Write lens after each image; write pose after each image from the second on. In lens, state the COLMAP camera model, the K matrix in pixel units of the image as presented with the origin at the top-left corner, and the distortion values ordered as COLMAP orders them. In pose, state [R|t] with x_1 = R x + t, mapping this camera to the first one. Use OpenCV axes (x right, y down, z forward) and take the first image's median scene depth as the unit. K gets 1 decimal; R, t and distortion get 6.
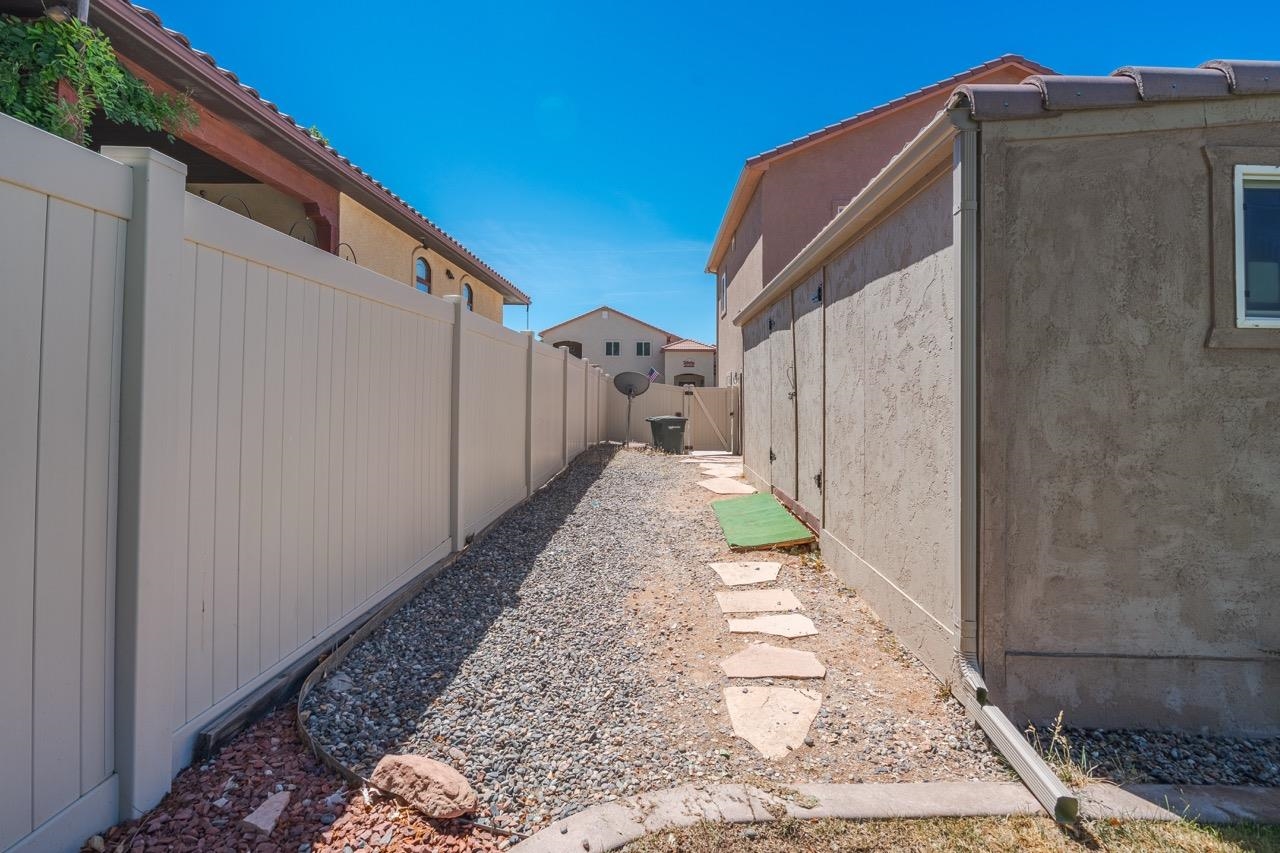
lens RADIAL K [[585.4, 0, 669.9], [0, 585.4, 384.9], [0, 0, 1]] dist [-0.003140, -0.000474]
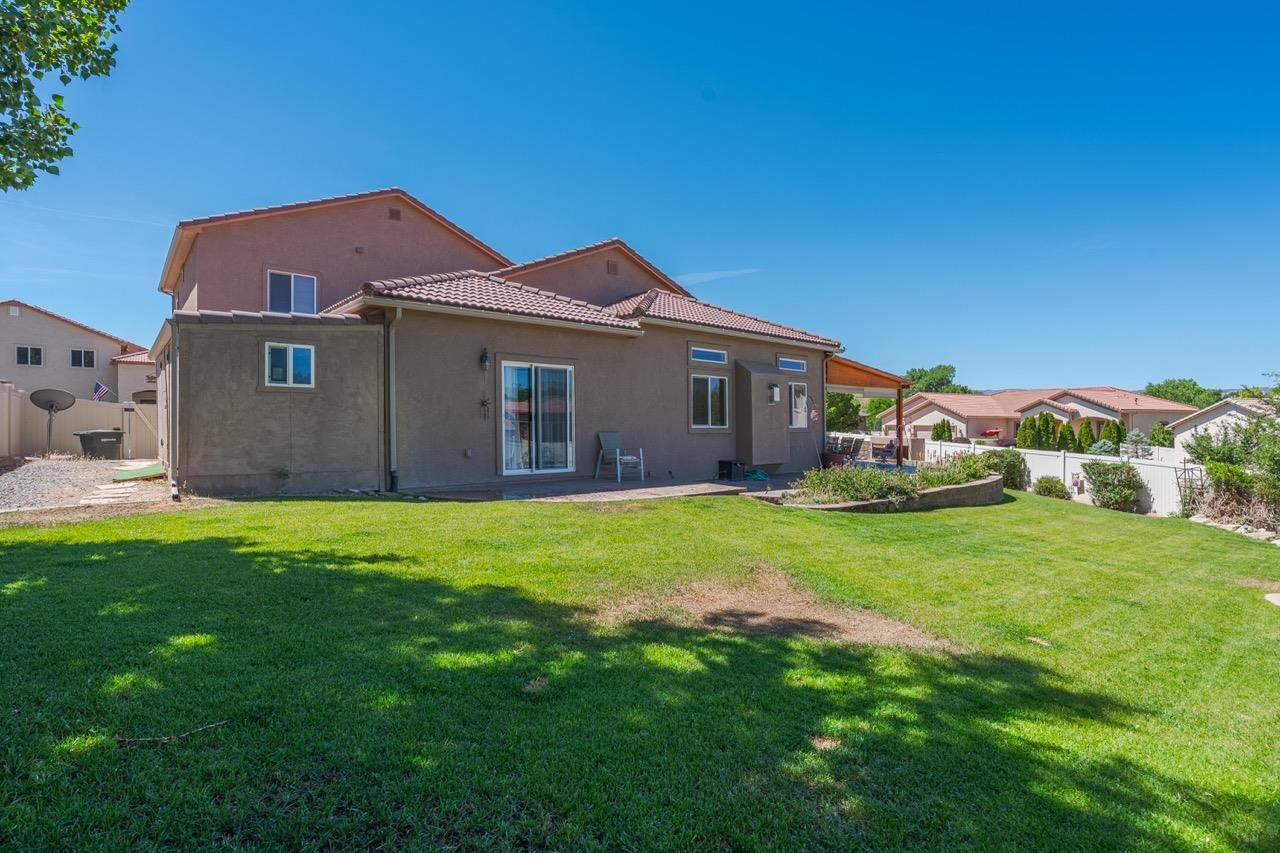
lens RADIAL K [[585.4, 0, 641.7], [0, 585.4, 422.5], [0, 0, 1]] dist [-0.003140, -0.000474]
pose [[0.757678, -0.009908, 0.652553, 0.351031], [-0.008468, 0.999651, 0.025009, 0.022134], [-0.652573, -0.024475, 0.757330, -3.375464]]
